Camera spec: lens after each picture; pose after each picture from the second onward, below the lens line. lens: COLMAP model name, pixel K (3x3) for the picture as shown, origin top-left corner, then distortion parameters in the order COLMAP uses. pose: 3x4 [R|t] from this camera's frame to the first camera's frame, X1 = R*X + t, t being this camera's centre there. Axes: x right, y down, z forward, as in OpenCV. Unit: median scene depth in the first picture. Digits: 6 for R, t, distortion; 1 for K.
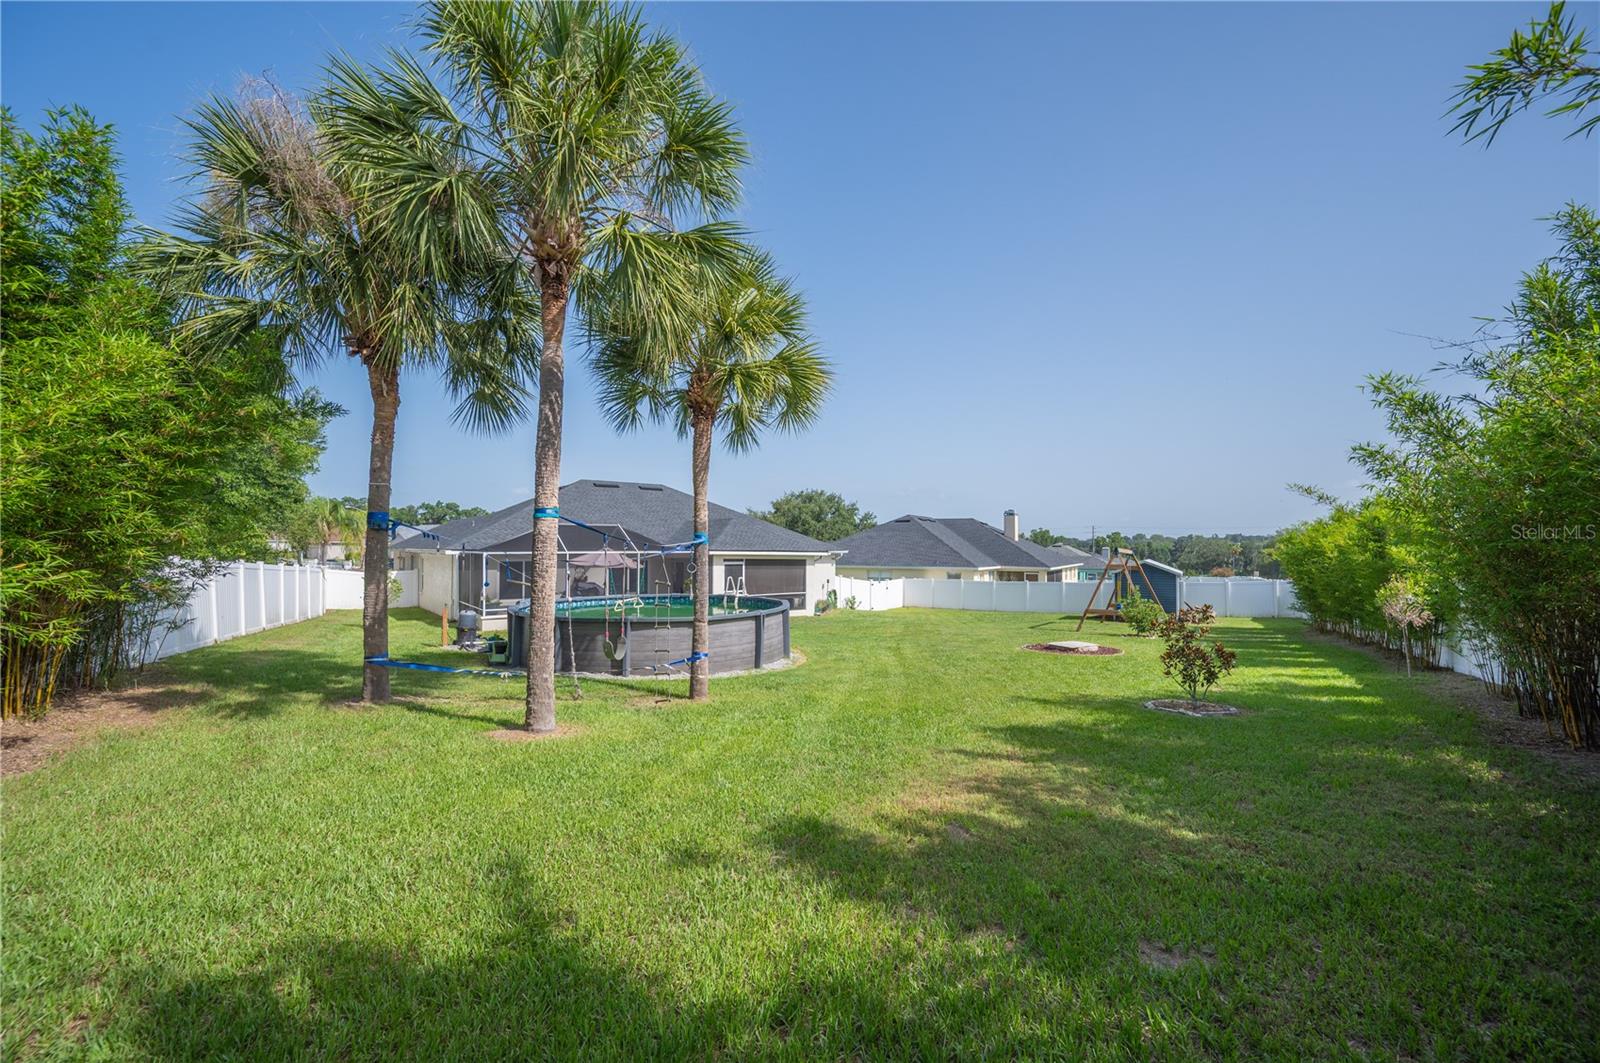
lens RADIAL K [[651.0, 0, 805.8], [0, 651.0, 530.0], [0, 0, 1]] dist [-0.000997, -0.000108]
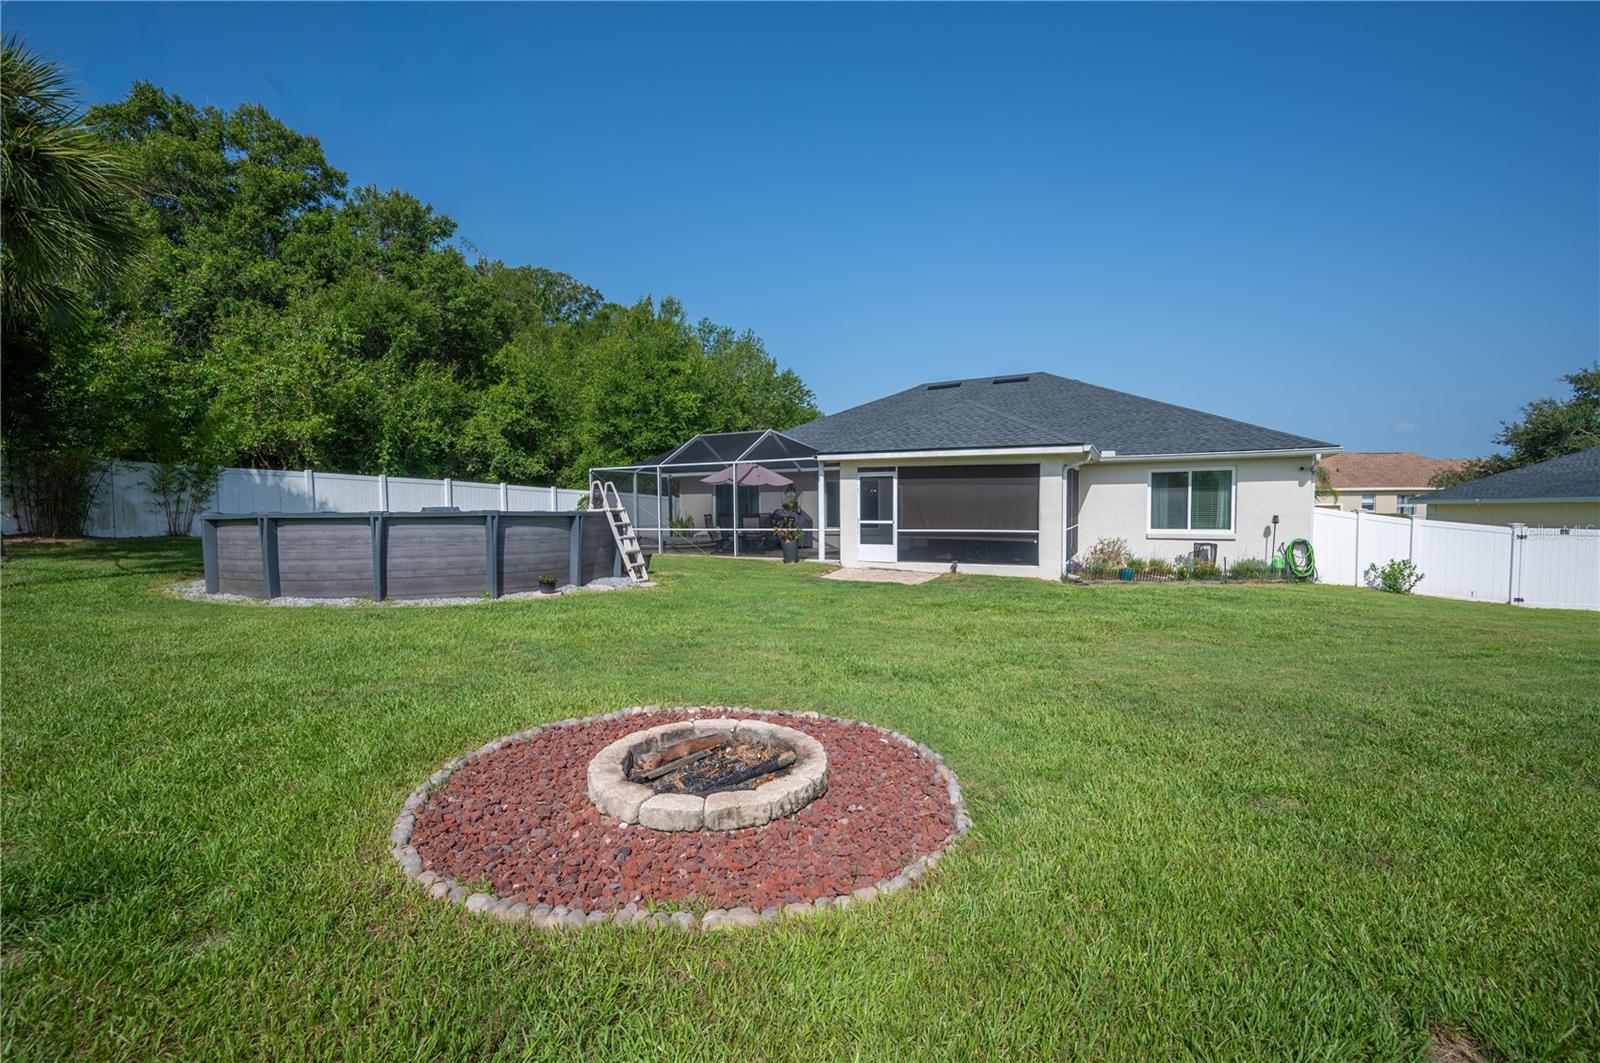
lens RADIAL K [[679.9, 0, 800.0], [0, 679.9, 531.5], [0, 0, 1]] dist [-0.001234, -0.000546]
pose [[0.414872, 0.024162, -0.909559, 0.420355], [0.034171, 0.998528, 0.042112, 0.072970], [0.909238, -0.048552, 0.413436, 0.659119]]
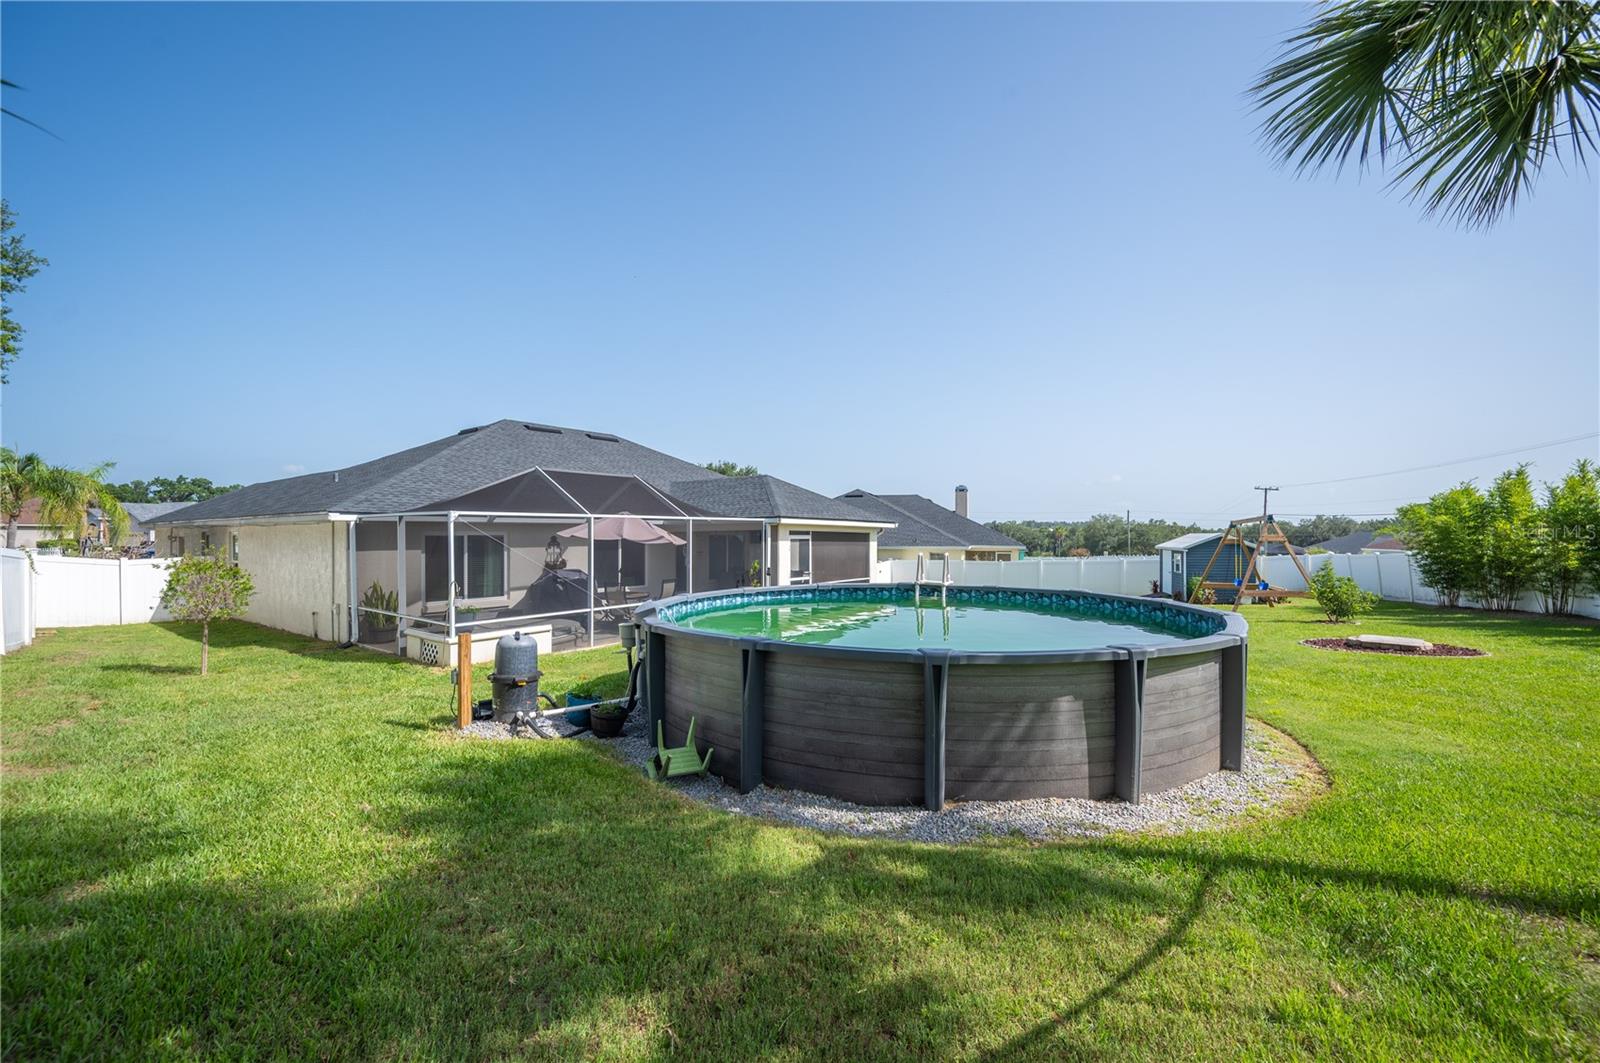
lens RADIAL K [[632.5, 0, 802.7], [0, 632.5, 528.8], [0, 0, 1]] dist [-0.001312, -0.000256]
pose [[0.963107, -0.001041, 0.269116, -0.281207], [-0.003893, 0.999834, 0.017798, 0.029693], [-0.269090, -0.018189, 0.962943, 0.348349]]
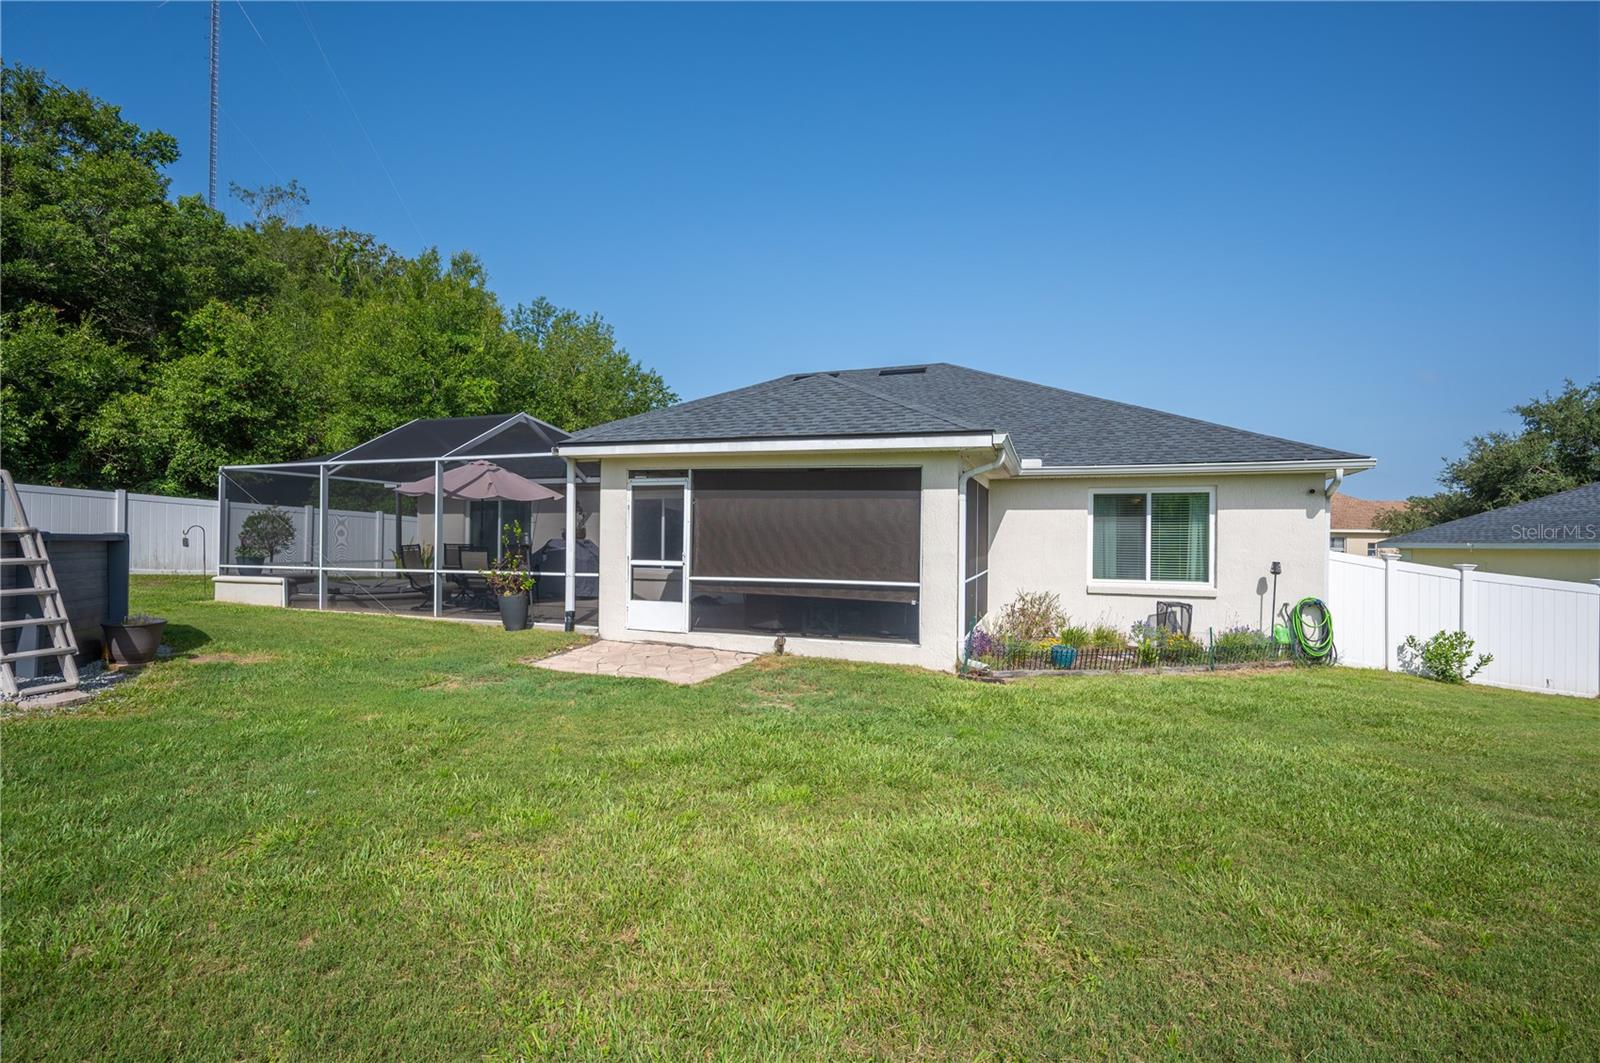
lens RADIAL K [[735.1, 0, 800.0], [0, 735.1, 531.5], [0, 0, 1]] dist [0.003051, 0.000531]
pose [[0.530331, -0.010141, -0.847730, 0.261026], [0.014588, 0.999890, -0.002835, 0.078237], [0.847665, -0.010863, 0.530421, 0.834001]]
